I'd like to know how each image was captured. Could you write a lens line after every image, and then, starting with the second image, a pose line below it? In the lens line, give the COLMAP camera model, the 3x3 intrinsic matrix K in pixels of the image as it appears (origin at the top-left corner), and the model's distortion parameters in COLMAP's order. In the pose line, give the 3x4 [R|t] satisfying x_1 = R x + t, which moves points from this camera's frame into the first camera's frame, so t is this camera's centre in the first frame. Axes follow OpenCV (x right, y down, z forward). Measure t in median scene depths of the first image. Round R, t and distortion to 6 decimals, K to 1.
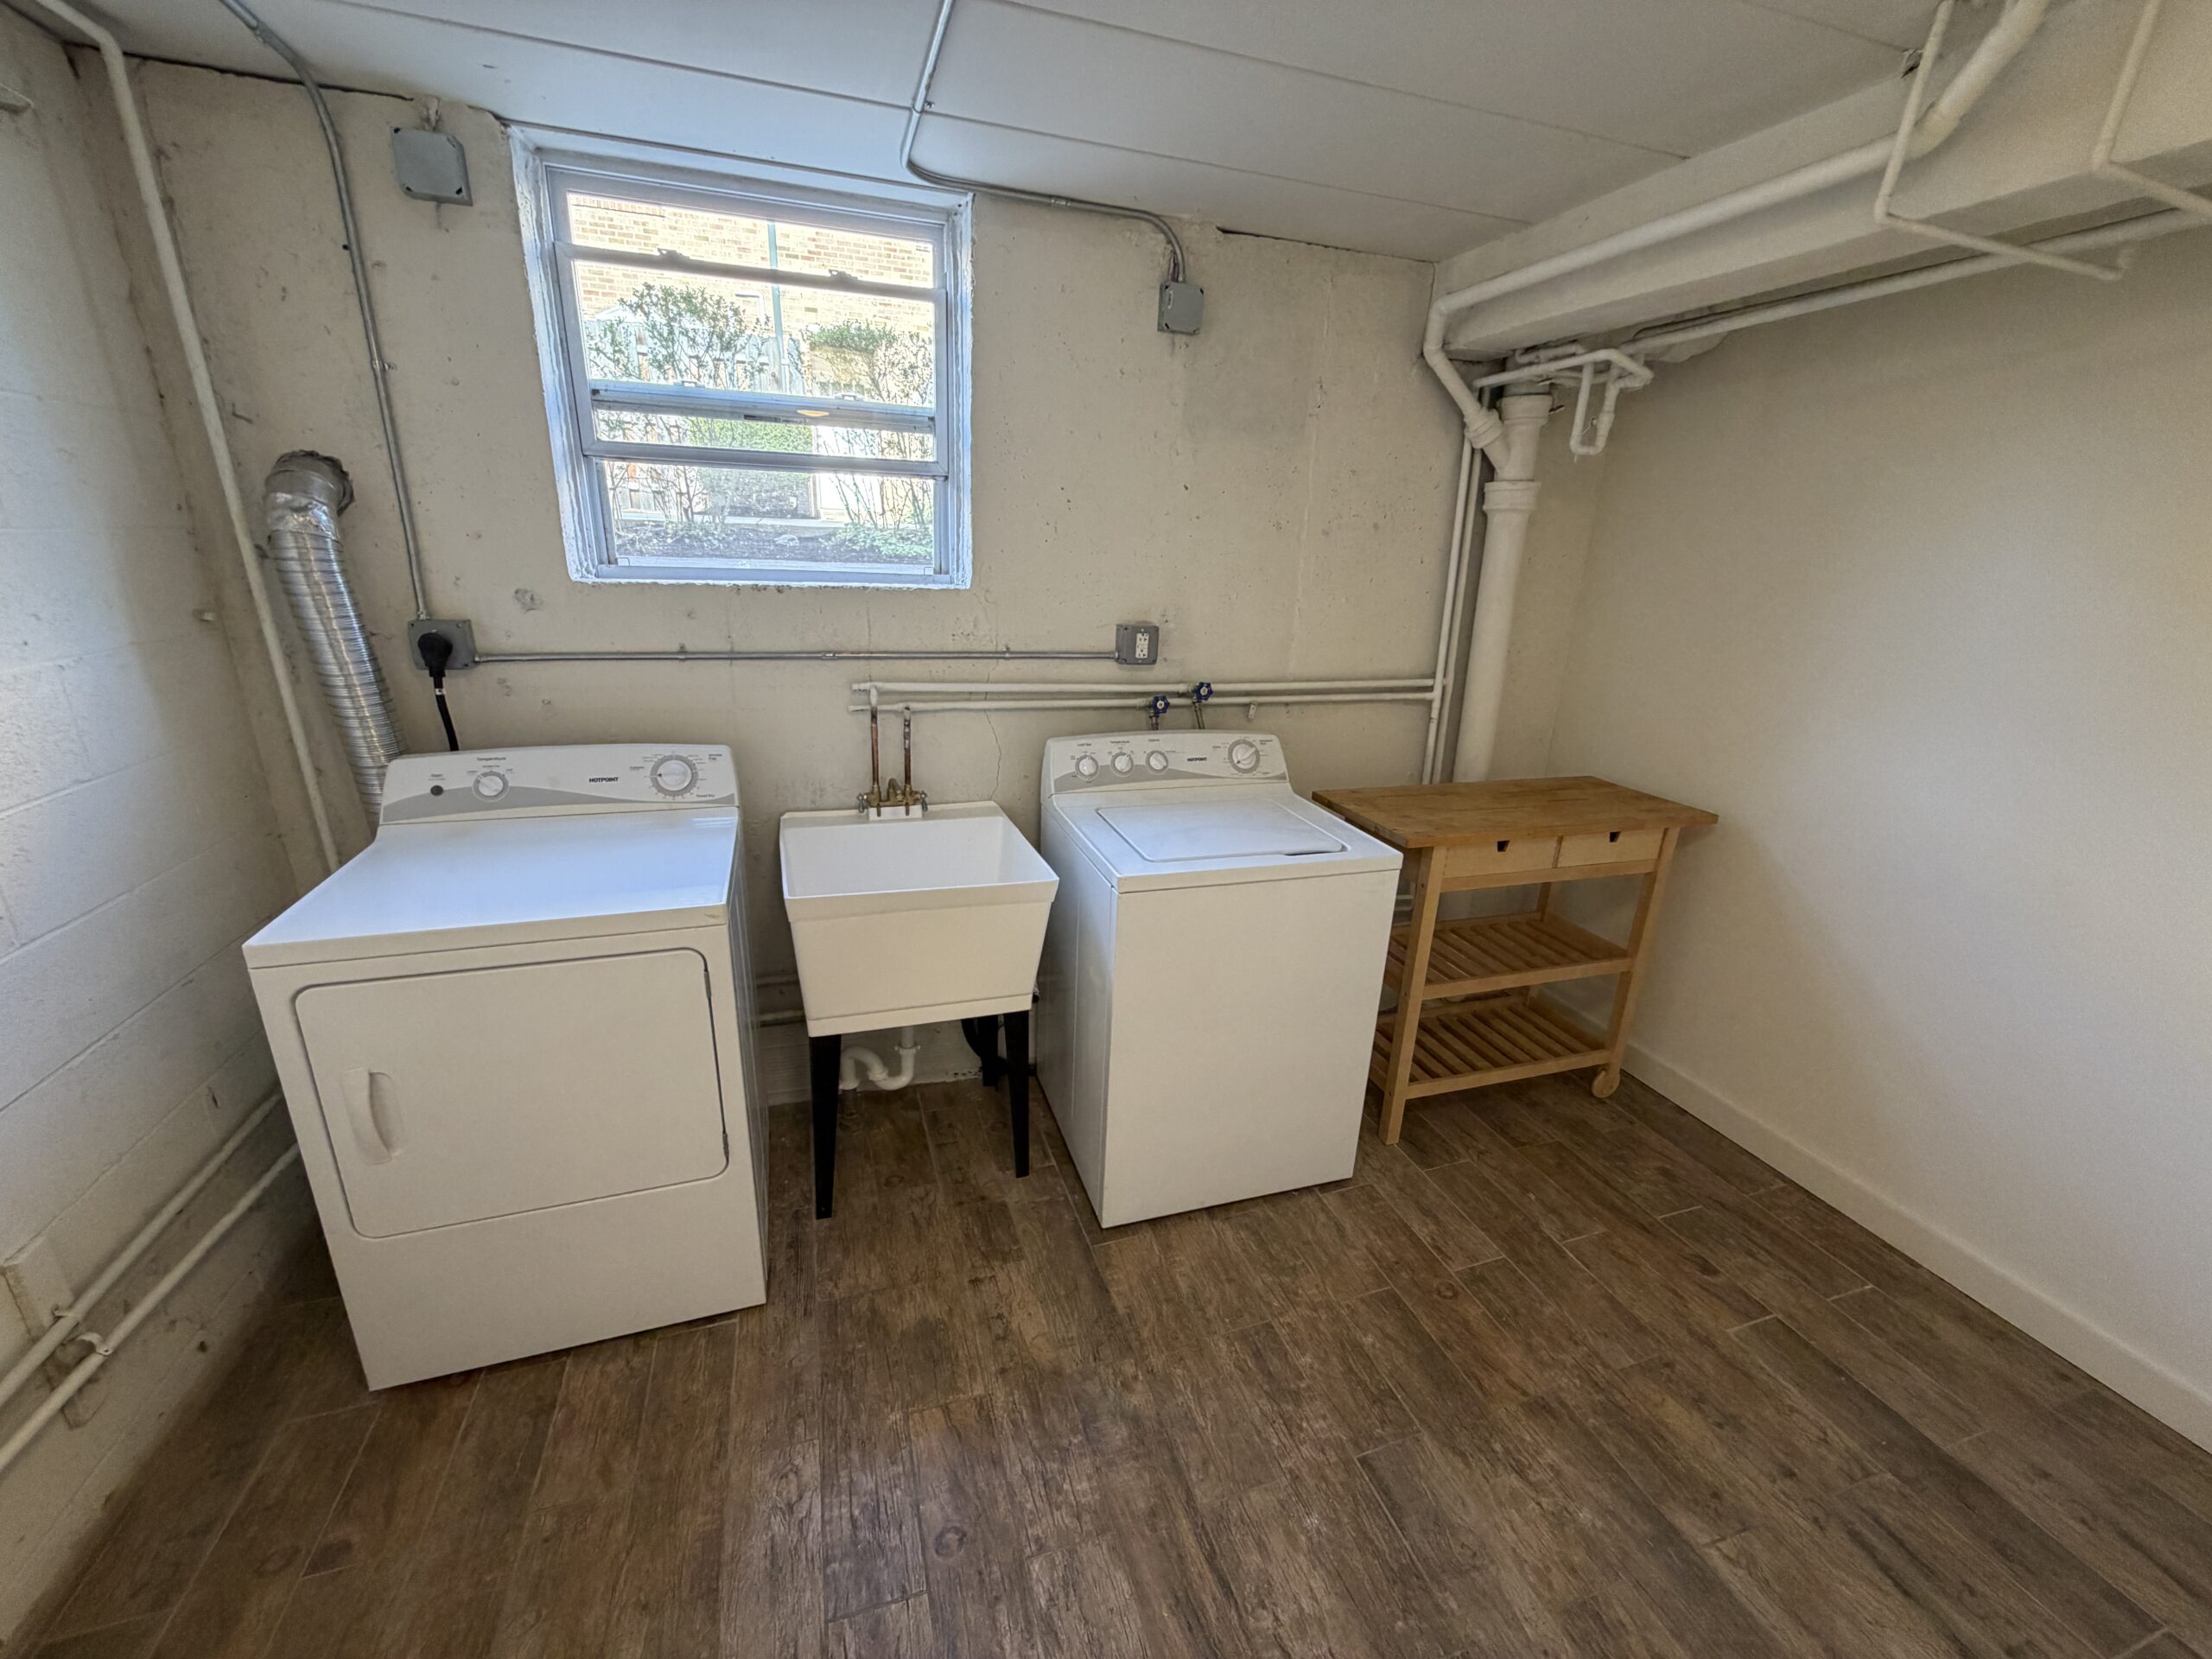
lens RADIAL K [[884.8, 0, 1108.0], [0, 884.8, 827.7], [0, 0, 1]] dist [0.003787, 0.000246]
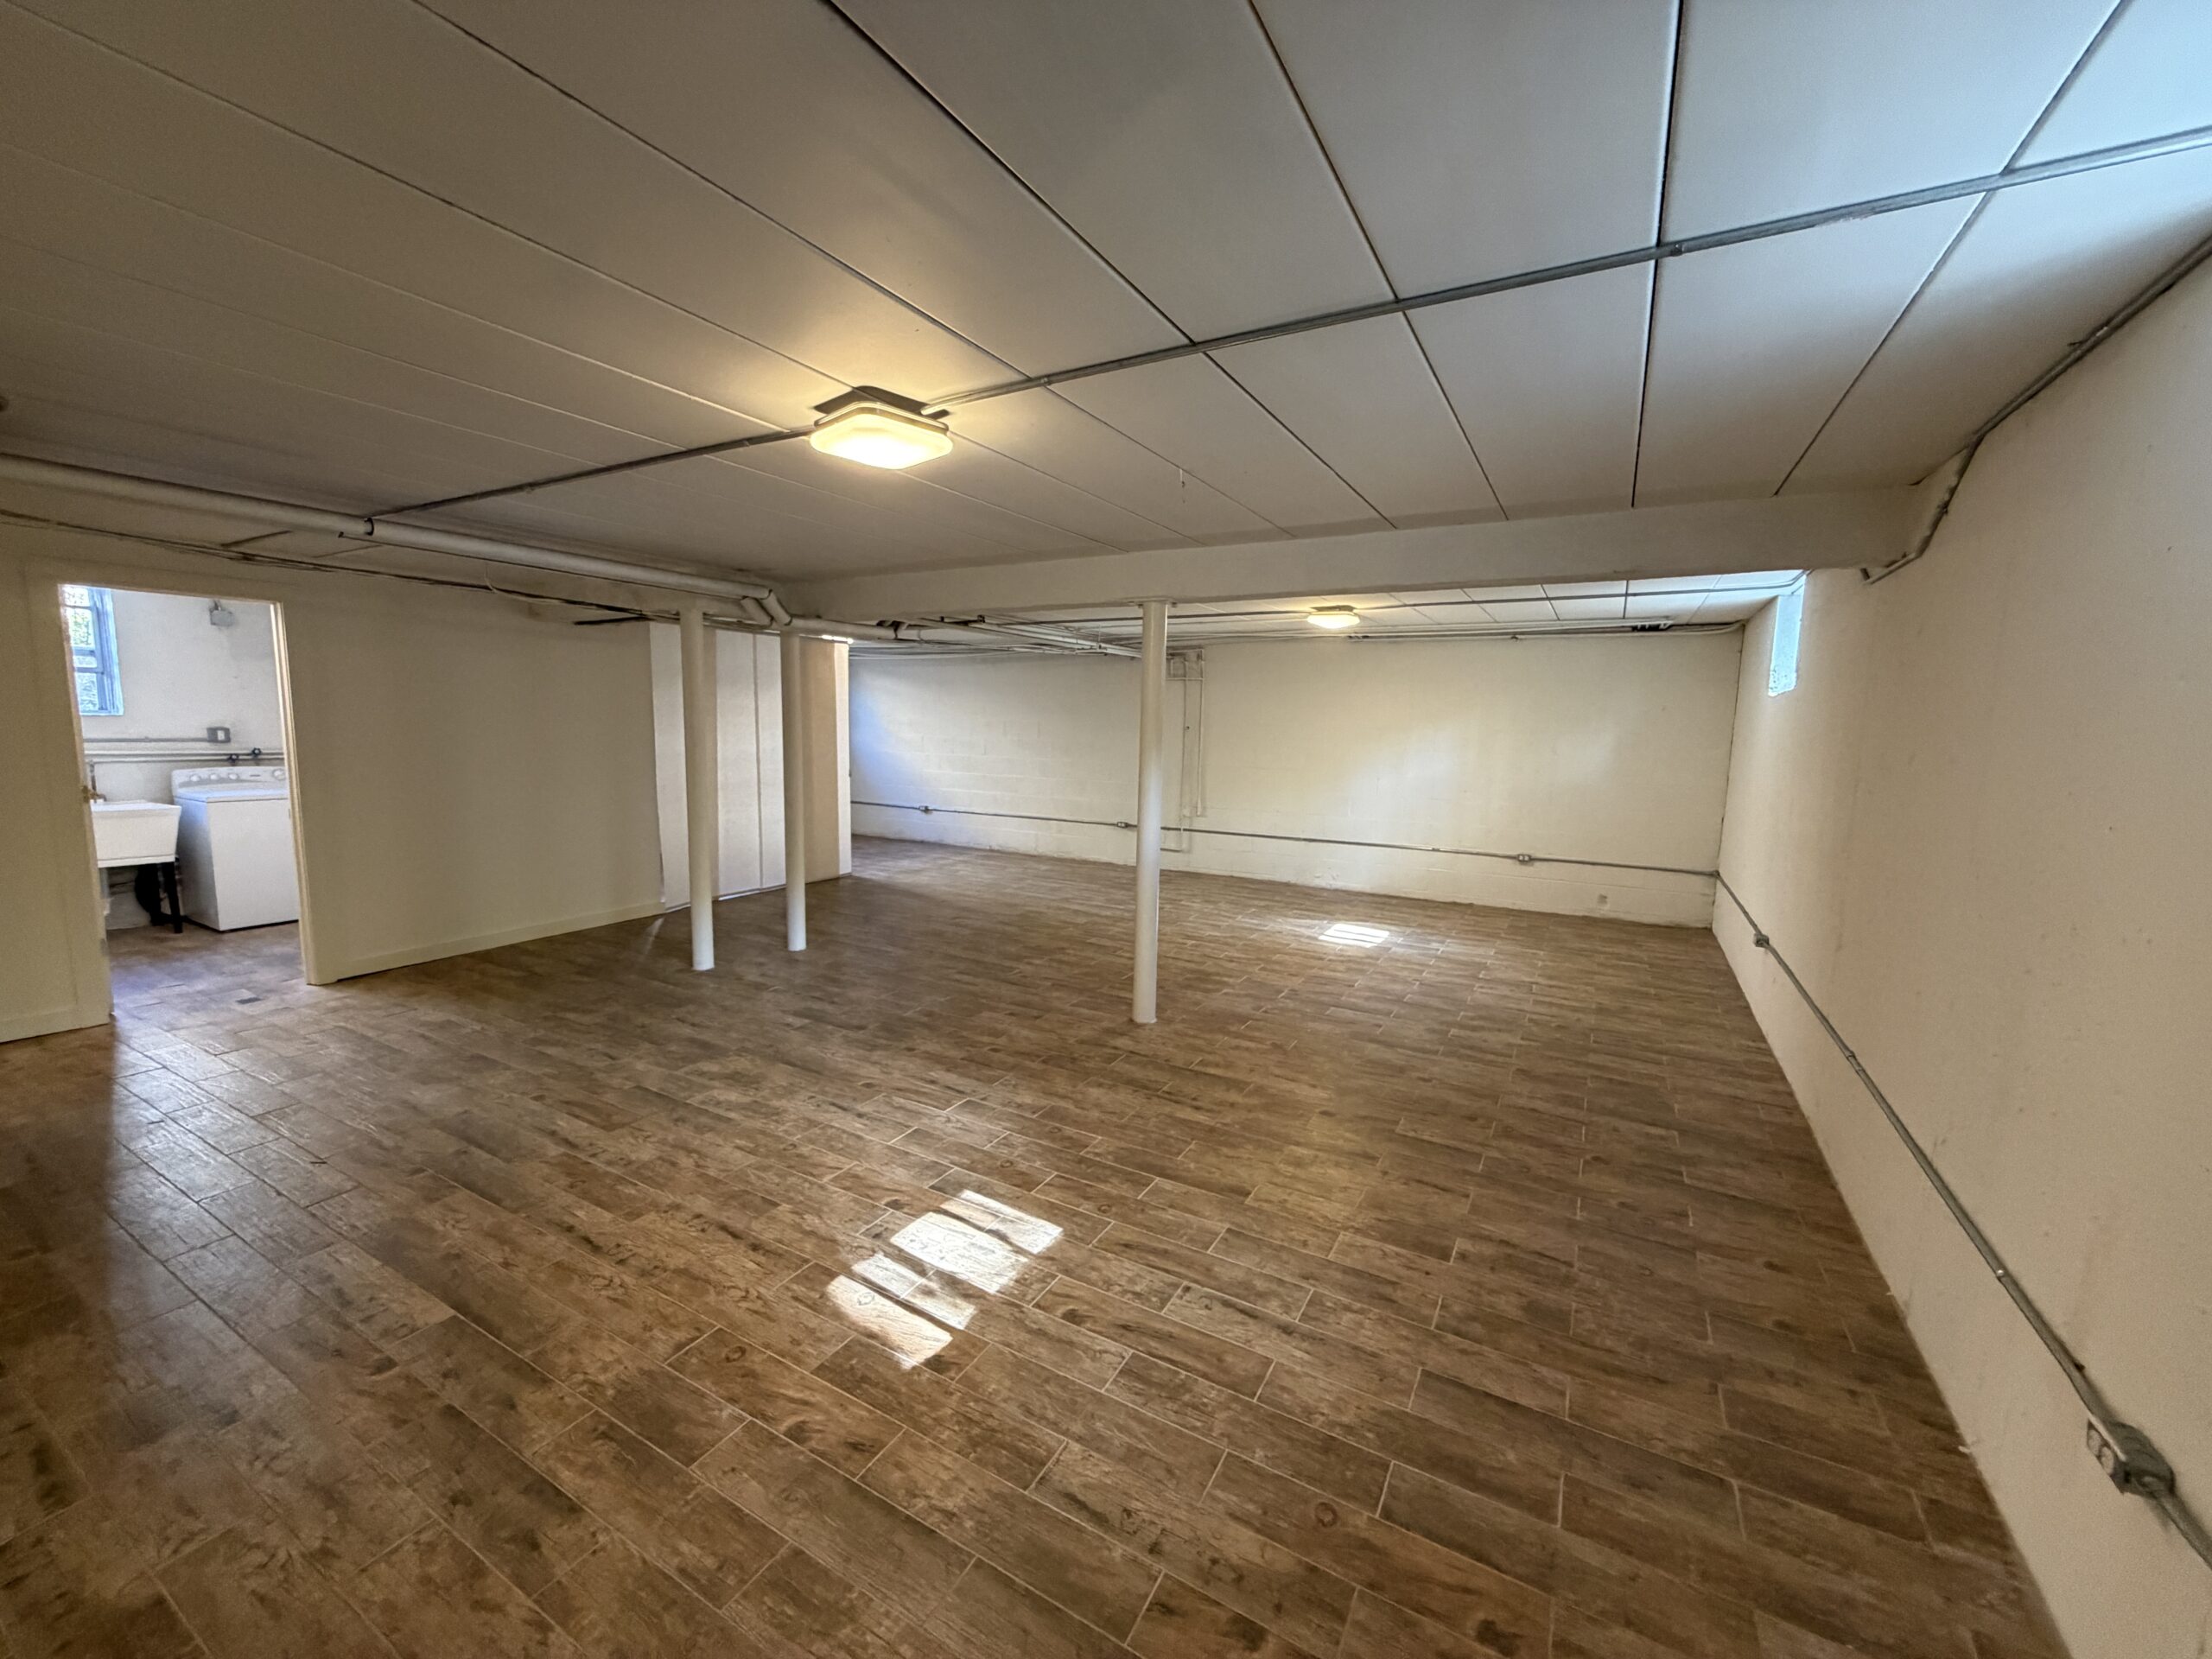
lens RADIAL K [[884.8, 0, 1104.6], [0, 884.8, 830.9], [0, 0, 1]] dist [0.003787, 0.000246]
pose [[0.740228, -0.099579, 0.664942, 0.203593], [0.209238, 0.973981, -0.087070, 0.869494], [-0.638970, 0.203582, 0.741803, -2.632518]]
